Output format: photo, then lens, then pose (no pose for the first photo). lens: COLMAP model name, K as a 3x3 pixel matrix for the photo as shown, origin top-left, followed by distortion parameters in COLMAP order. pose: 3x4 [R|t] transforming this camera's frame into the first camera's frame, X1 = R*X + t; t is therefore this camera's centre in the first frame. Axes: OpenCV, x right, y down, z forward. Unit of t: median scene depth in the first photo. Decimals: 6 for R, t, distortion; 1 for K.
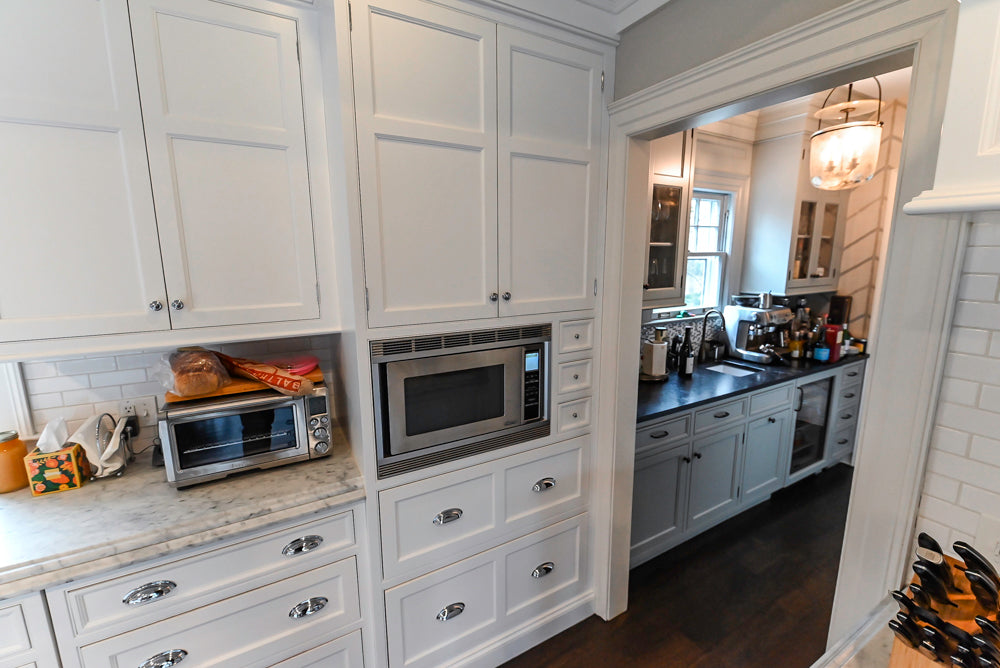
lens RADIAL K [[427.4, 0, 500.0], [0, 427.4, 334.0], [0, 0, 1]] dist [-0.000918, -0.003469]
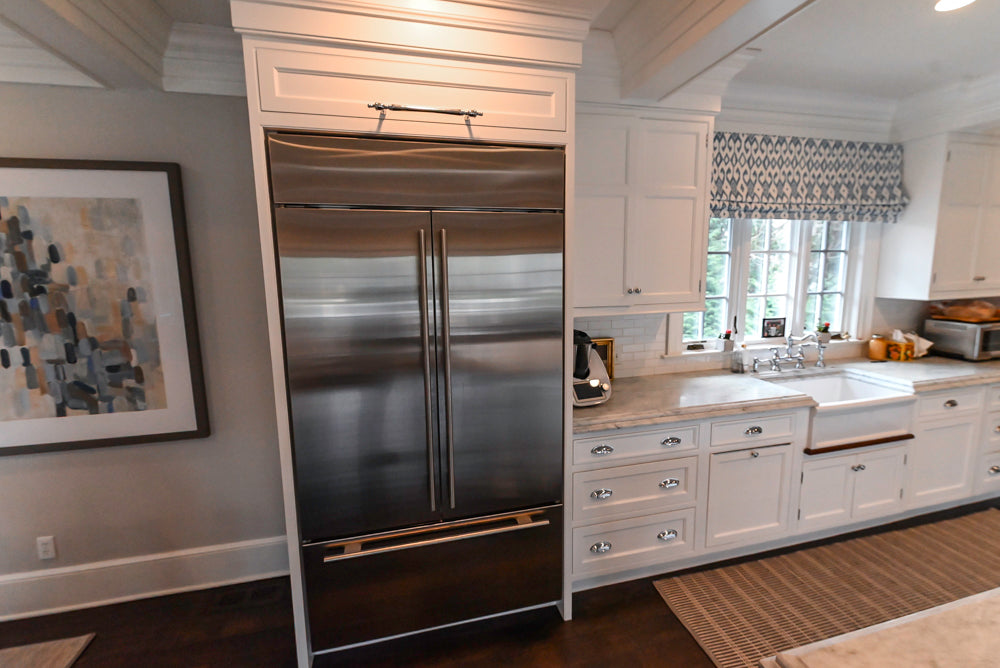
lens RADIAL K [[416.2, 0, 500.7], [0, 416.2, 330.1], [0, 0, 1]] dist [0.003443, -0.007337]
pose [[0.953184, 0.024330, -0.301410, -2.094056], [-0.035390, 0.998884, -0.031289, 0.300176], [0.300312, 0.040491, 0.952981, -1.531635]]
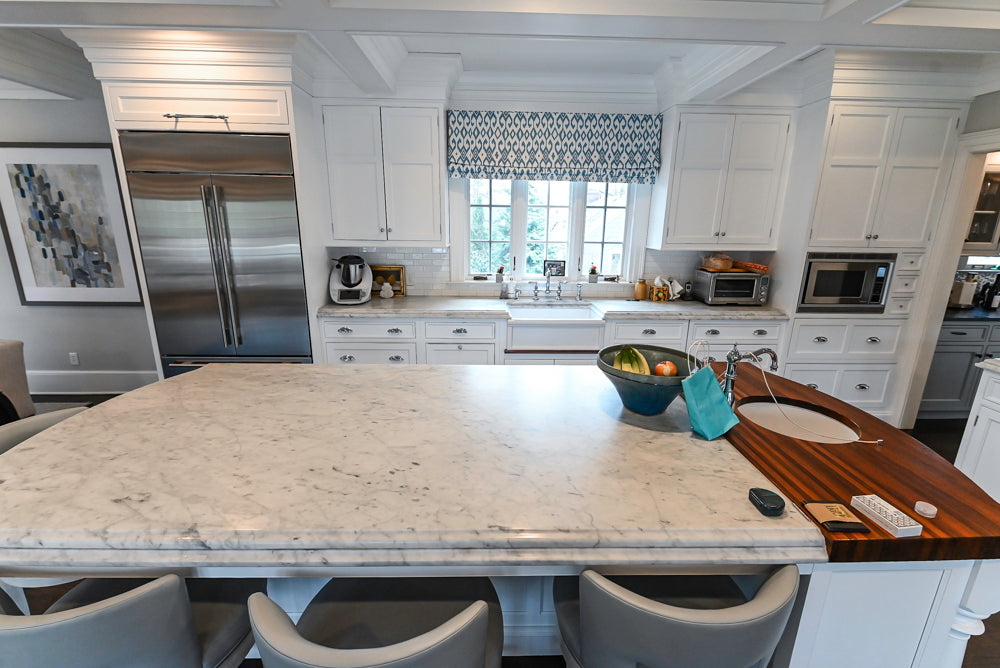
lens RADIAL K [[412.2, 0, 493.3], [0, 412.2, 336.1], [0, 0, 1]] dist [0.007449, -0.009530]
pose [[0.872455, 0.137671, -0.468901, -0.591150], [-0.101570, 0.989629, 0.101575, 0.367737], [0.478022, -0.040993, 0.877391, -1.628612]]
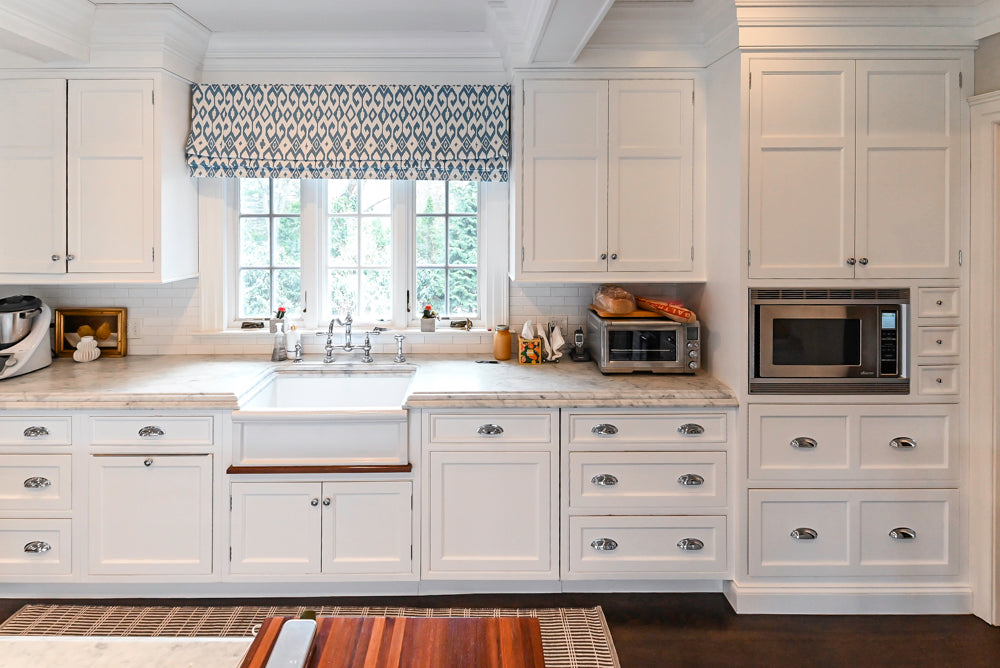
lens RADIAL K [[472.5, 0, 474.5], [0, 472.5, 228.5], [0, 0, 1]] dist [0.002636, -0.004066]
pose [[0.862038, 0.005643, -0.506813, -0.251228], [-0.092992, 0.984725, -0.147207, 0.117314], [0.498241, 0.174028, 0.849394, -0.683798]]
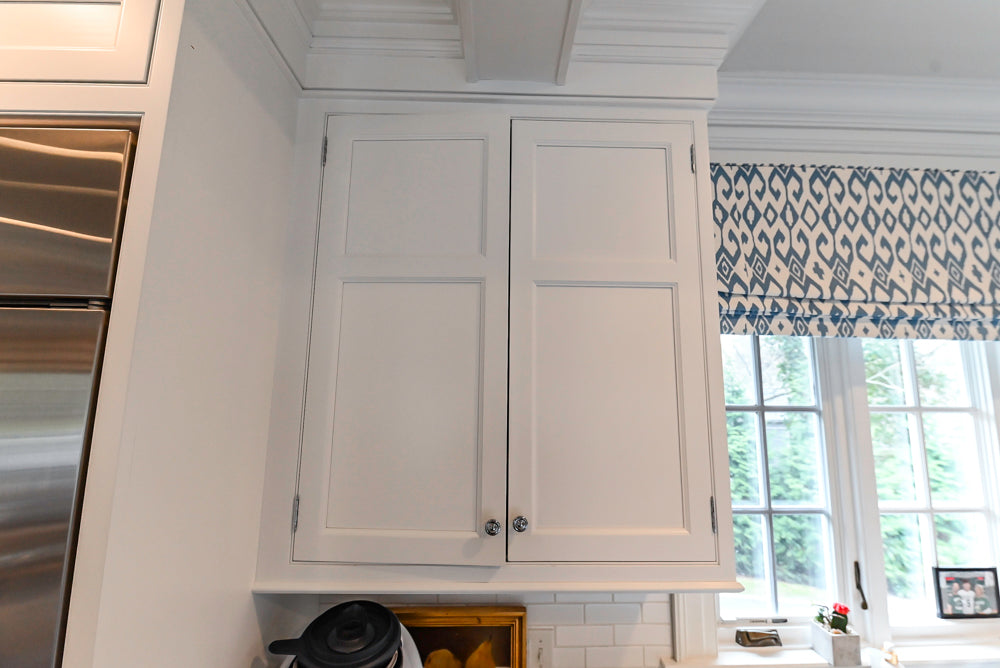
lens RADIAL K [[427.4, 0, 500.0], [0, 427.4, 334.0], [0, 0, 1]] dist [-0.000918, -0.003469]
pose [[0.870440, -0.061967, -0.488359, -1.825741], [-0.098338, 0.950162, -0.295840, 0.043191], [0.482352, 0.305536, 0.820966, -0.571273]]
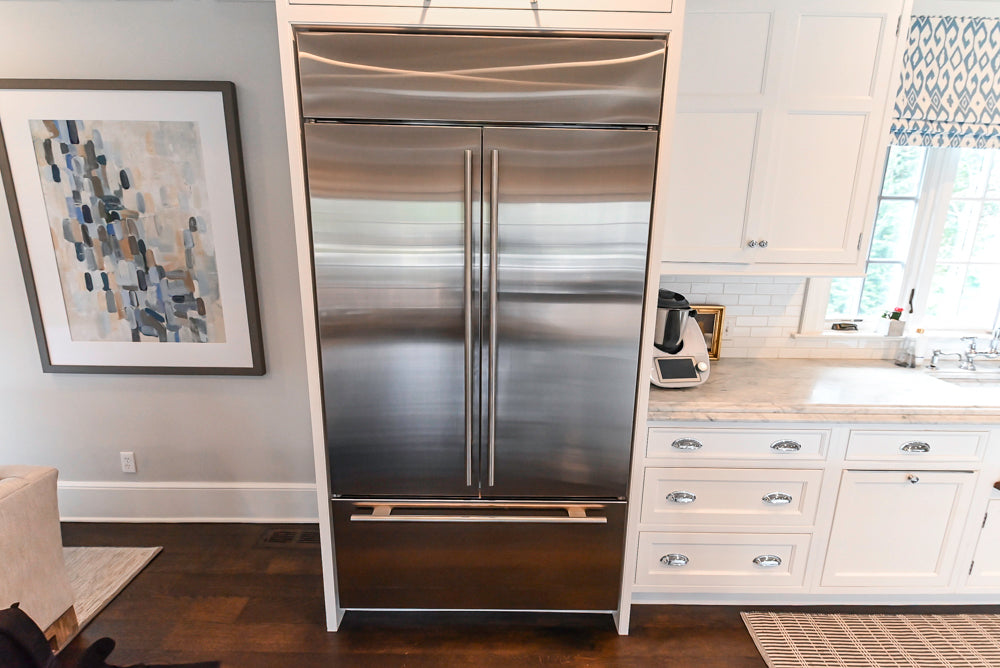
lens RADIAL K [[457.1, 0, 501.7], [0, 457.1, 331.6], [0, 0, 1]] dist [0.002812, -0.005728]
pose [[0.856130, 0.128484, -0.500533, -2.037351], [-0.106169, 0.991668, 0.072960, 0.312533], [0.505737, -0.009323, 0.862637, -1.383610]]
